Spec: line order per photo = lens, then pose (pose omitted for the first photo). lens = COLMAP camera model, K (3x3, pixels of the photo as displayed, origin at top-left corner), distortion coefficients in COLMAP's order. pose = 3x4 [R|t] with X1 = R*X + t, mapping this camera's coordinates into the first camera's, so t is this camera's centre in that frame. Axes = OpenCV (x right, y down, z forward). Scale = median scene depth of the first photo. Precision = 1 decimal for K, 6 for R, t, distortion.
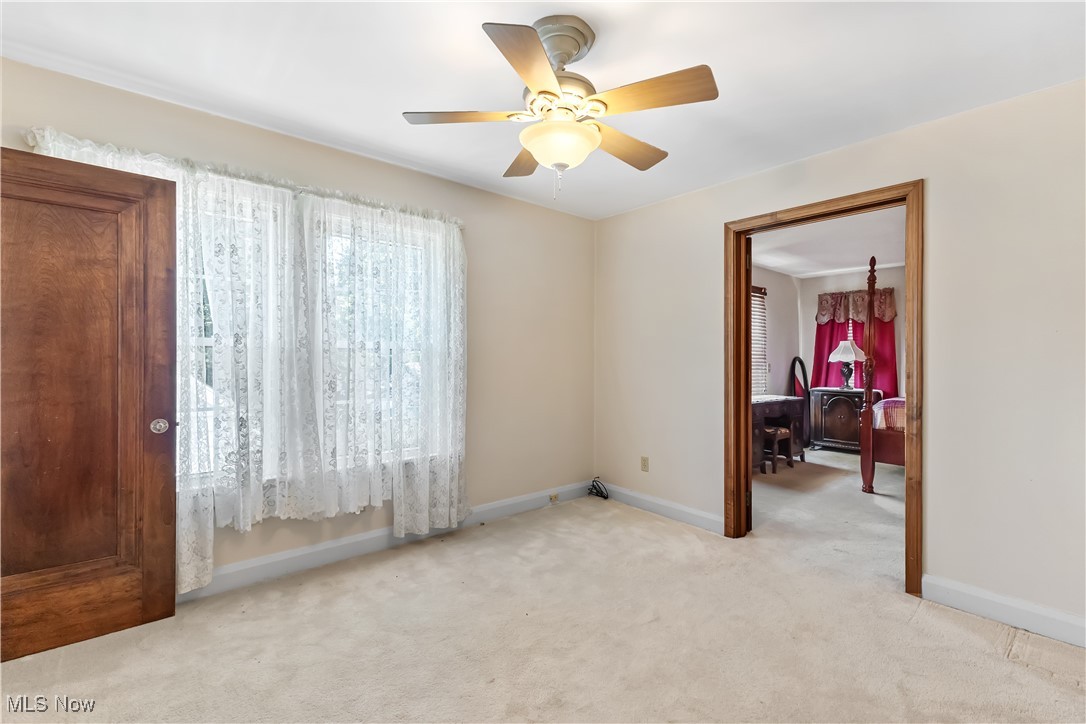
lens RADIAL K [[474.7, 0, 542.7], [0, 474.7, 358.8], [0, 0, 1]] dist [0.003277, -0.000692]
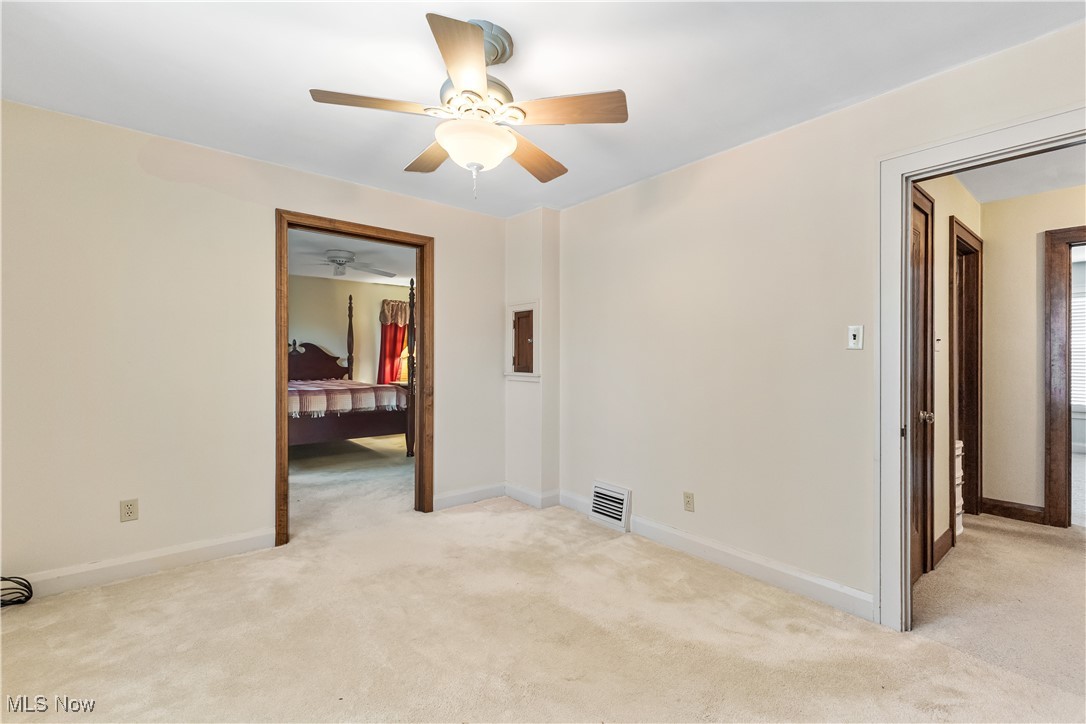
lens RADIAL K [[474.7, 0, 546.0], [0, 474.7, 358.3], [0, 0, 1]] dist [0.003277, -0.000692]
pose [[0.006105, -0.012284, 0.999906, -0.601383], [-0.001401, 0.999923, 0.012292, -0.008124], [-0.999980, -0.001476, 0.006087, 0.521489]]
